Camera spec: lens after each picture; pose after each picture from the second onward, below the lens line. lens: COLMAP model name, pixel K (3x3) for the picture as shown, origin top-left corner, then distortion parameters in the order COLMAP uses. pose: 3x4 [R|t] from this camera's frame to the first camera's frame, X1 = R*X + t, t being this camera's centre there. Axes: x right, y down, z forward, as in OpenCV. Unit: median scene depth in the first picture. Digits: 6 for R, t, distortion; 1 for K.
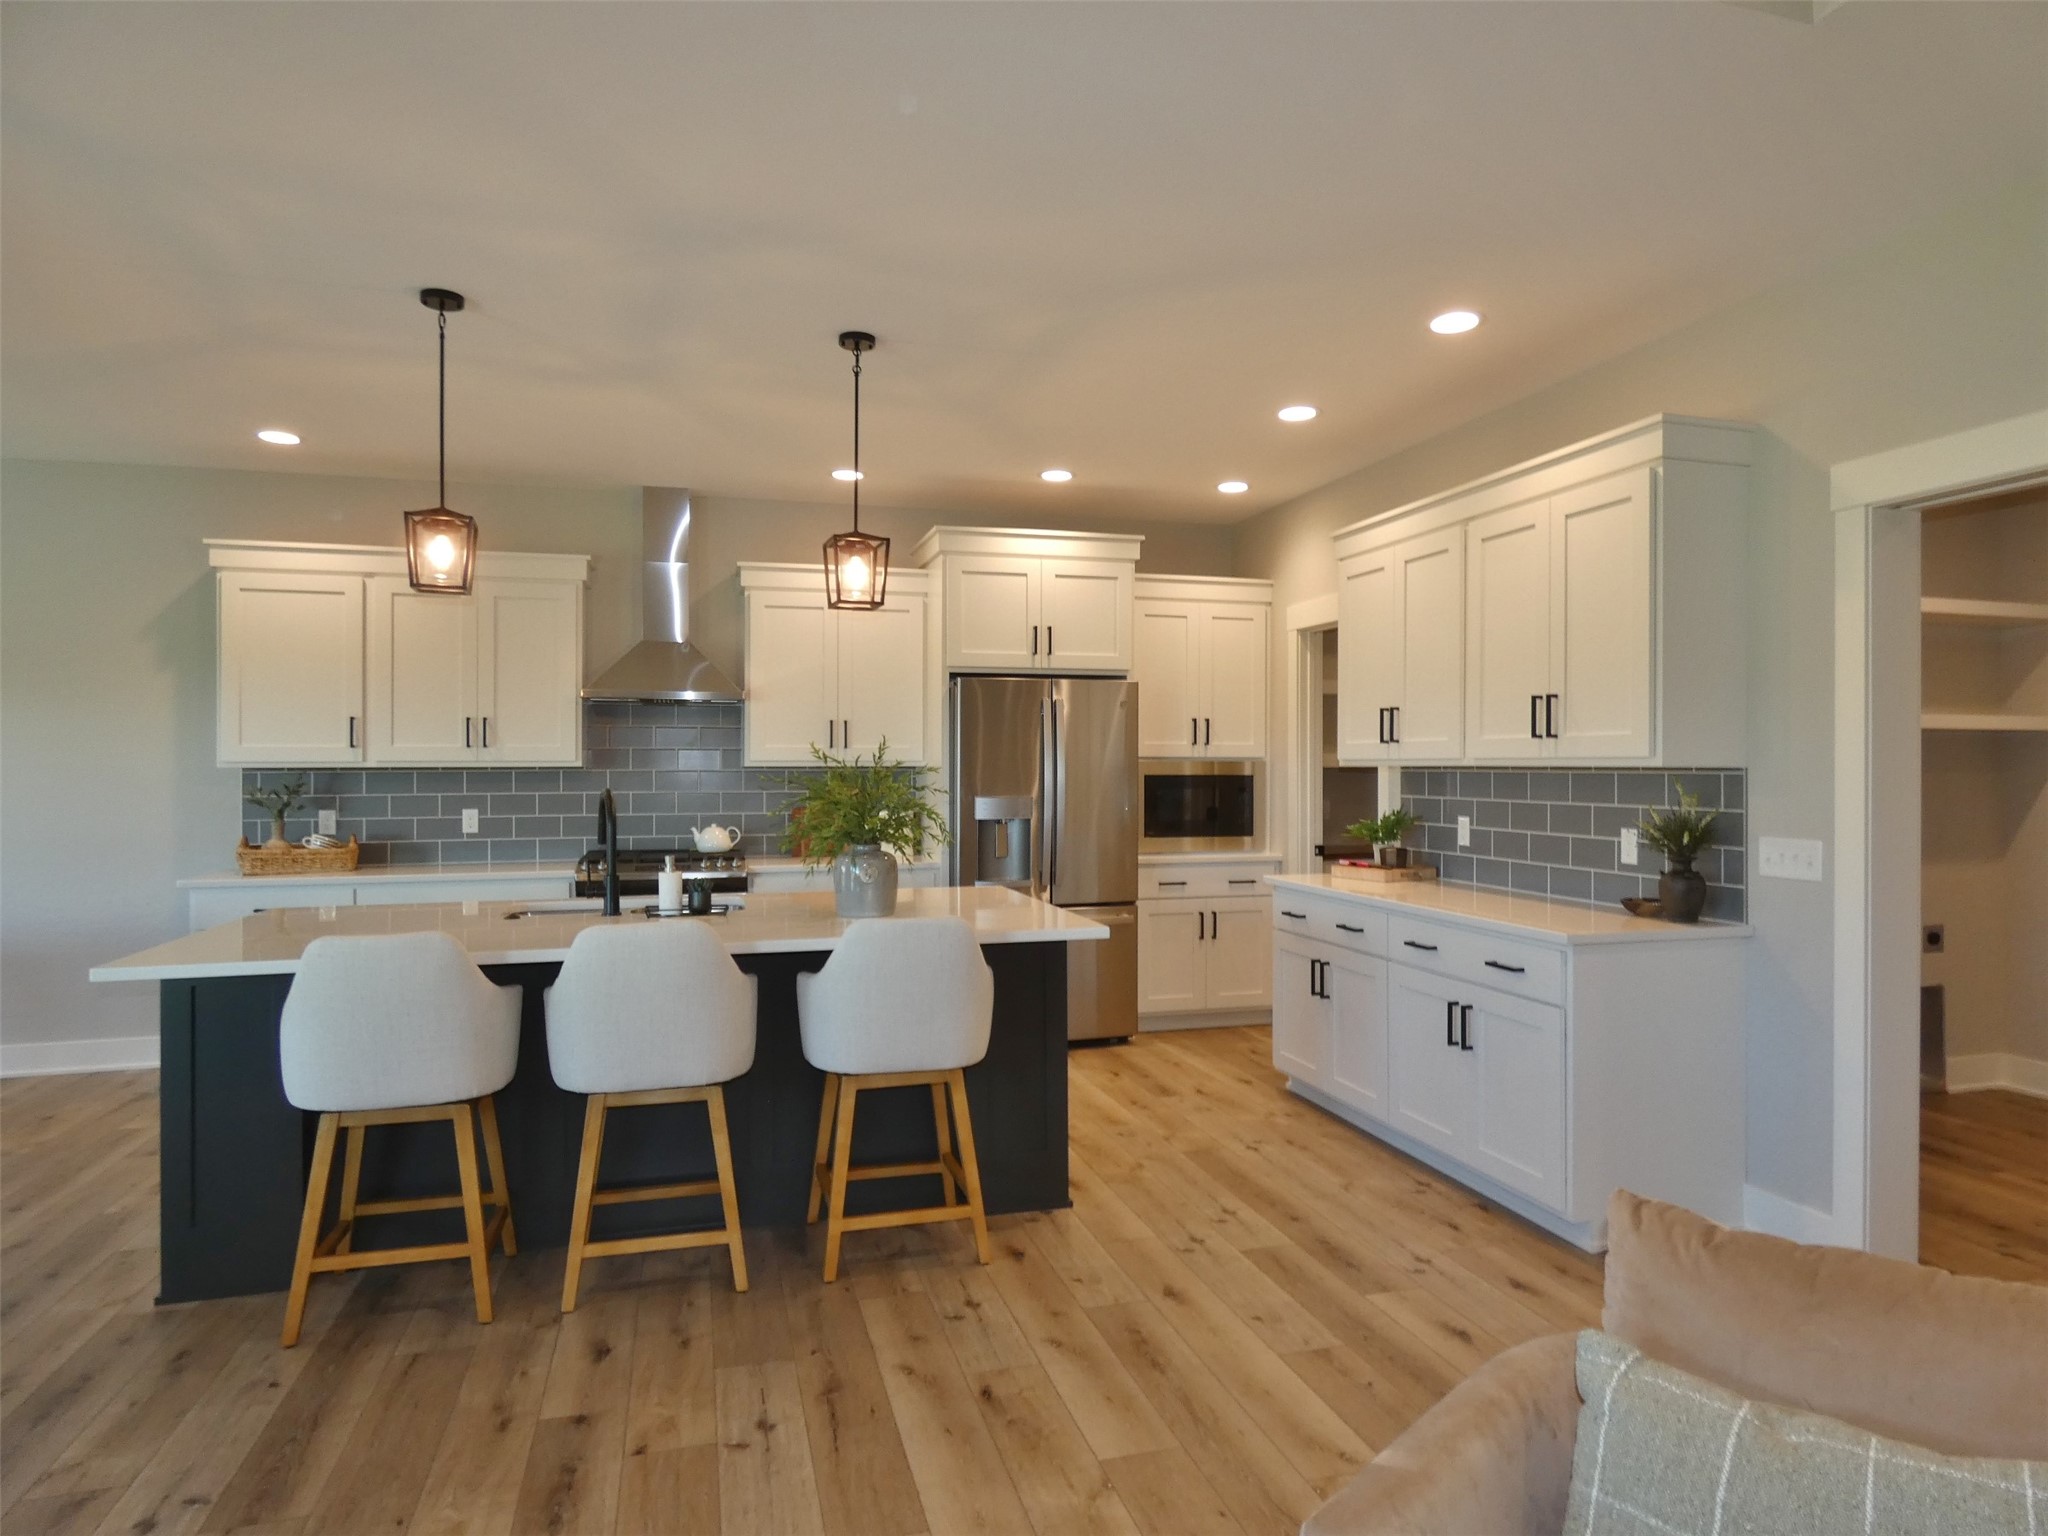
lens RADIAL K [[1224.0, 0, 1026.4], [0, 1224.0, 769.5], [0, 0, 1]] dist [-0.020466, -0.002511]
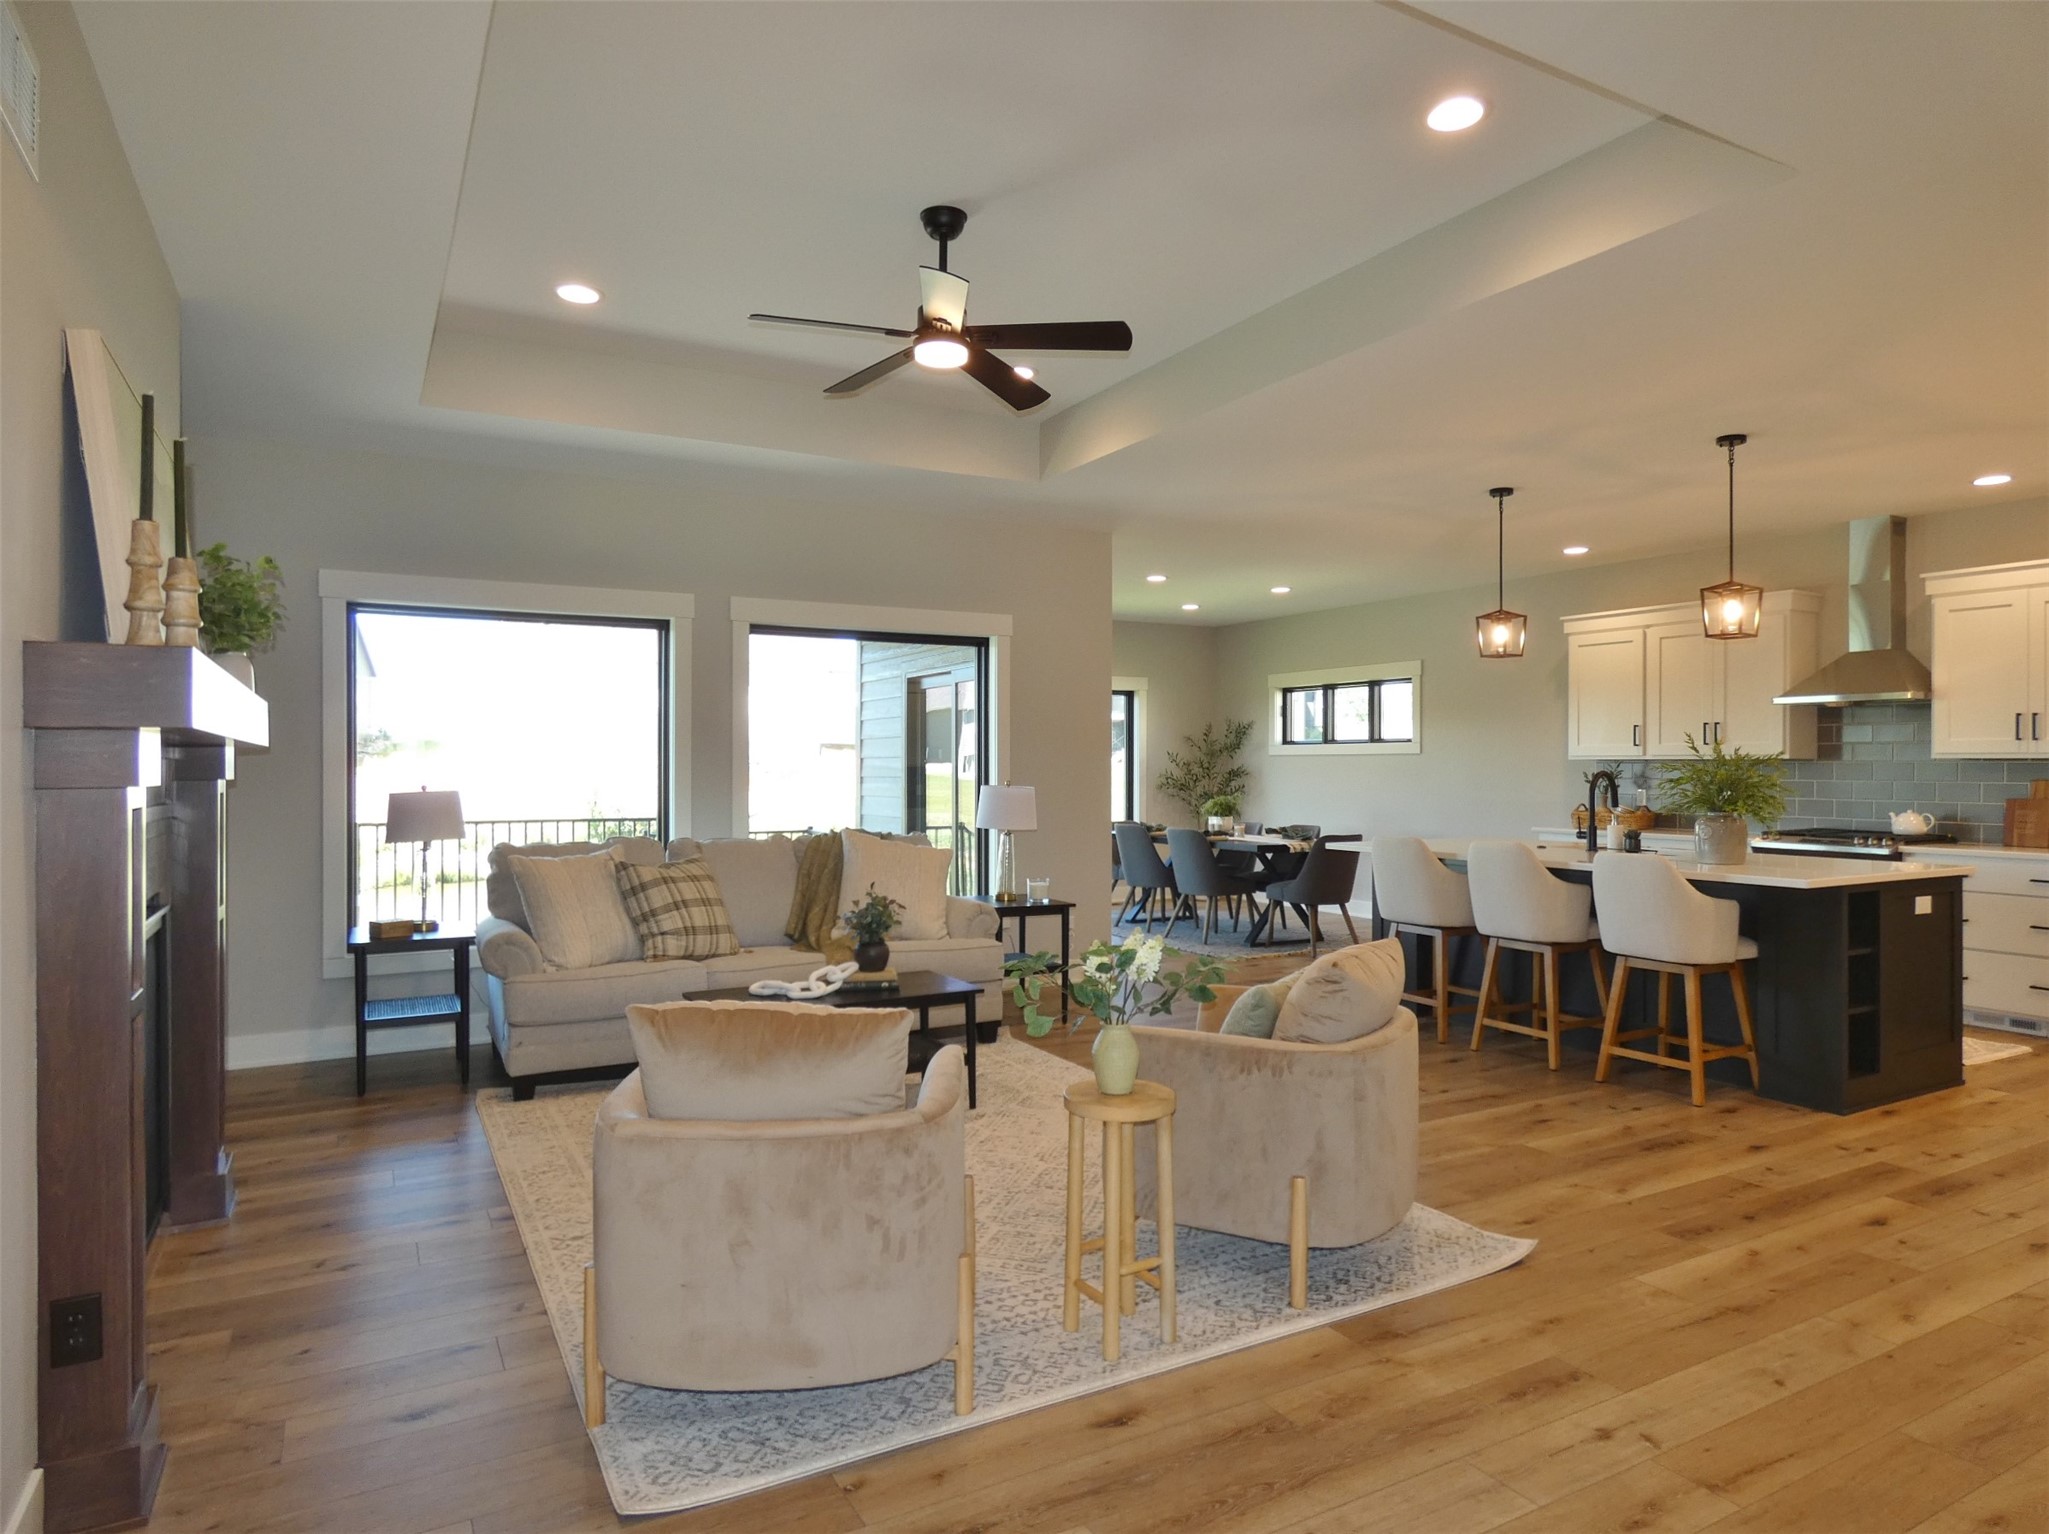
lens RADIAL K [[1224.6, 0, 1037.5], [0, 1224.6, 769.8], [0, 0, 1]] dist [-0.020466, -0.002511]
pose [[0.231283, 0.001591, -0.972885, 1.133298], [-0.006562, 0.999978, 0.000075, 0.022891], [0.972864, 0.006366, 0.231289, -0.064104]]
